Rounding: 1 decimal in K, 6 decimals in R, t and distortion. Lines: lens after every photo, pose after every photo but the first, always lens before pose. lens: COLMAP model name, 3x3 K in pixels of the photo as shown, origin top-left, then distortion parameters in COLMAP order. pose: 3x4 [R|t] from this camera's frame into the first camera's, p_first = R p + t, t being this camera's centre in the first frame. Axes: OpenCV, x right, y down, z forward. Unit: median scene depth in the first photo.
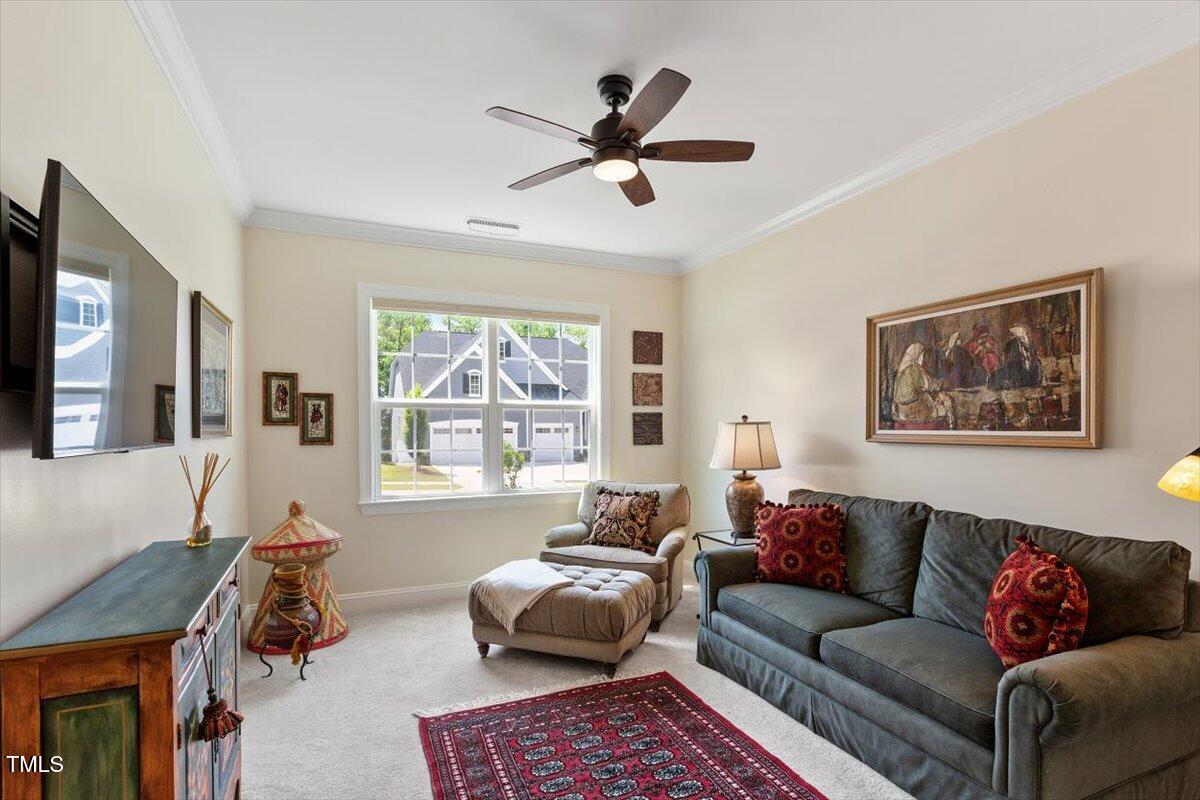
lens RADIAL K [[580.2, 0, 600.4], [0, 580.2, 432.4], [0, 0, 1]] dist [-0.003217, -0.000009]
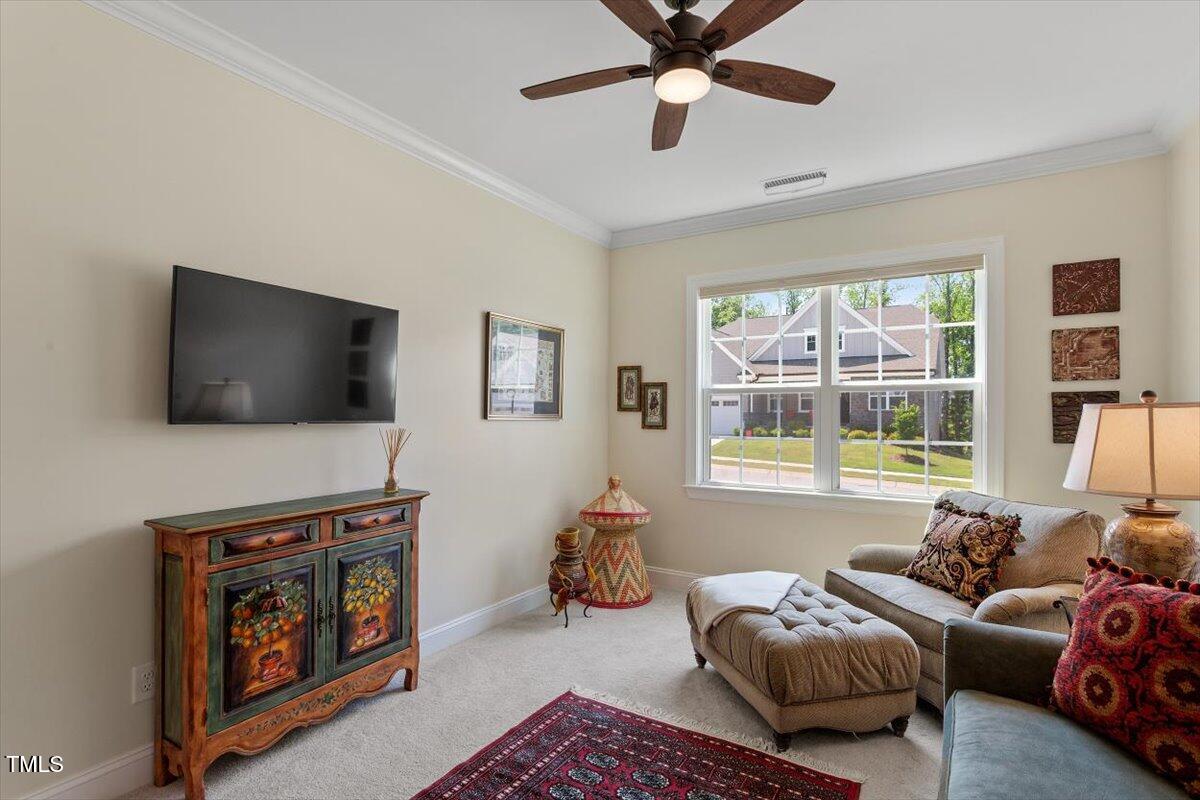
lens RADIAL K [[574.6, 0, 604.5], [0, 574.6, 407.2], [0, 0, 1]] dist [0.000157, 0.000493]
pose [[0.576120, -0.007163, -0.817334, 0.370603], [-0.014877, 0.999704, -0.019248, 0.002400], [0.817230, 0.023249, 0.575843, 0.293139]]
